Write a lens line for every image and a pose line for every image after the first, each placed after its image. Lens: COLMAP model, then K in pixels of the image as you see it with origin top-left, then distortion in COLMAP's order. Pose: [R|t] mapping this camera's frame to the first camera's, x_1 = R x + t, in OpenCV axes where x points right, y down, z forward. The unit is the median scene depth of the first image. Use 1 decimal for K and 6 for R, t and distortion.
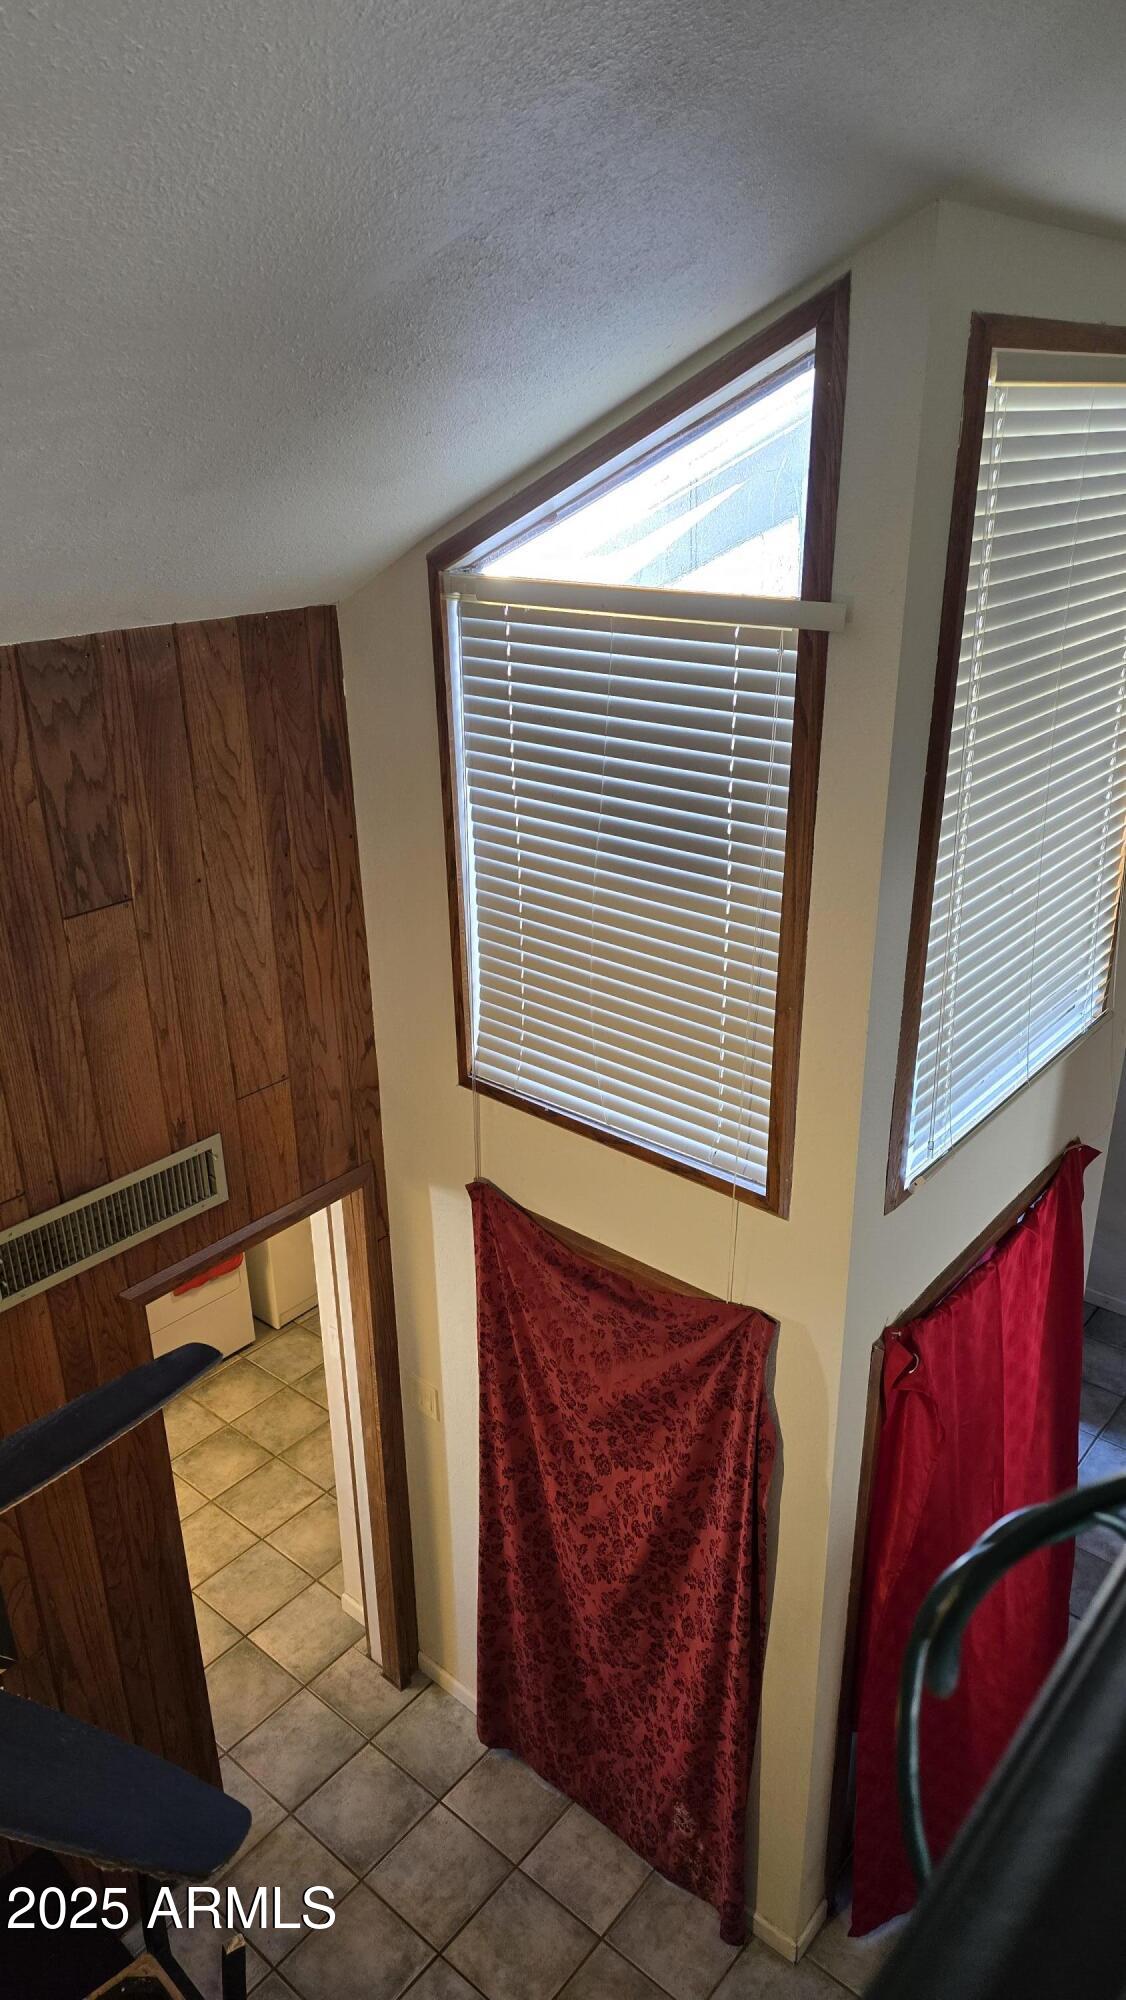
lens RADIAL K [[1310.6, 0, 567.5], [0, 1310.6, 1005.0], [0, 0, 1]] dist [0.059158, -0.052281]
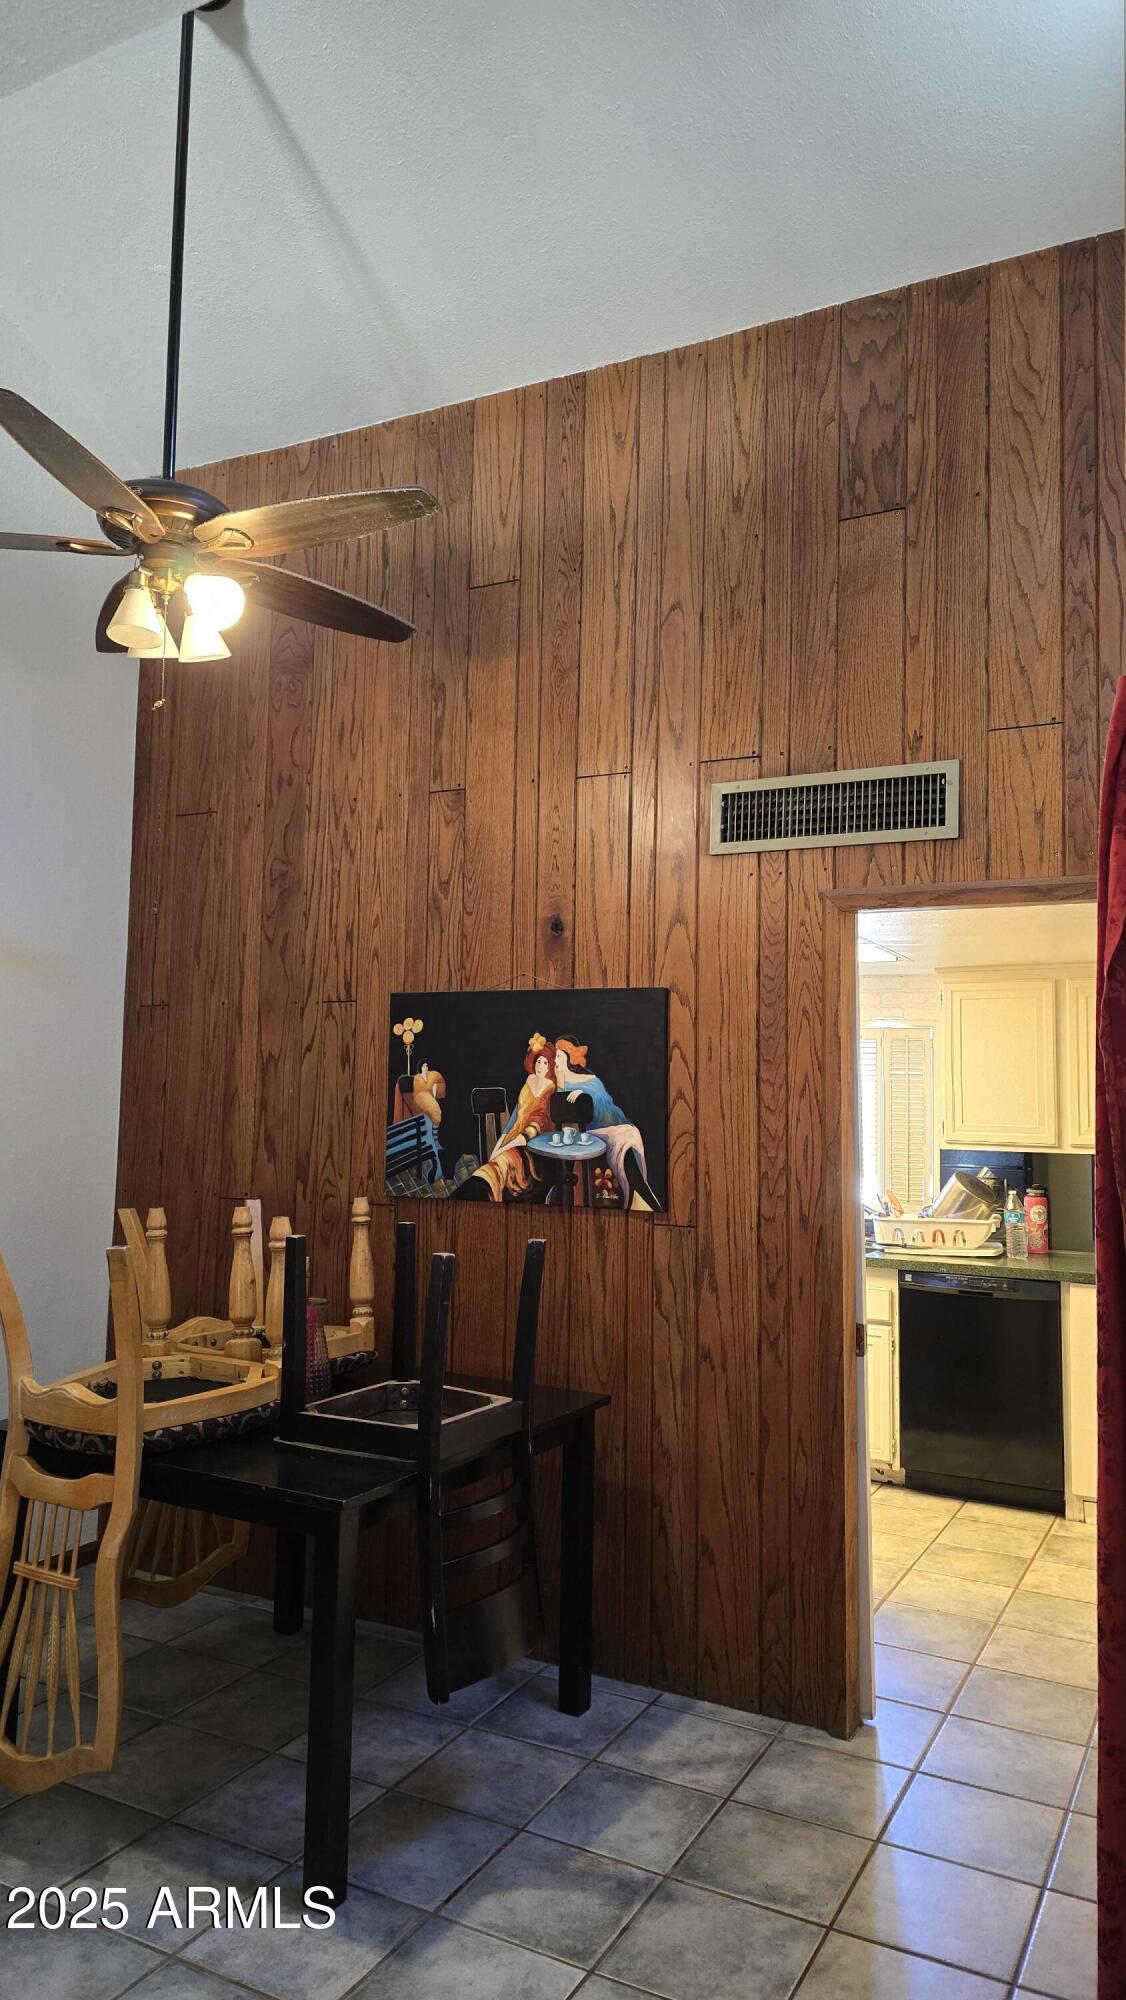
lens RADIAL K [[1310.6, 0, 575.1], [0, 1310.6, 998.0], [0, 0, 1]] dist [0.059158, -0.052281]
pose [[0.226619, -0.065903, -0.971751, 0.653204], [-0.409640, 0.898726, -0.156482, 0.569515], [0.883651, 0.433530, 0.176672, 0.723256]]
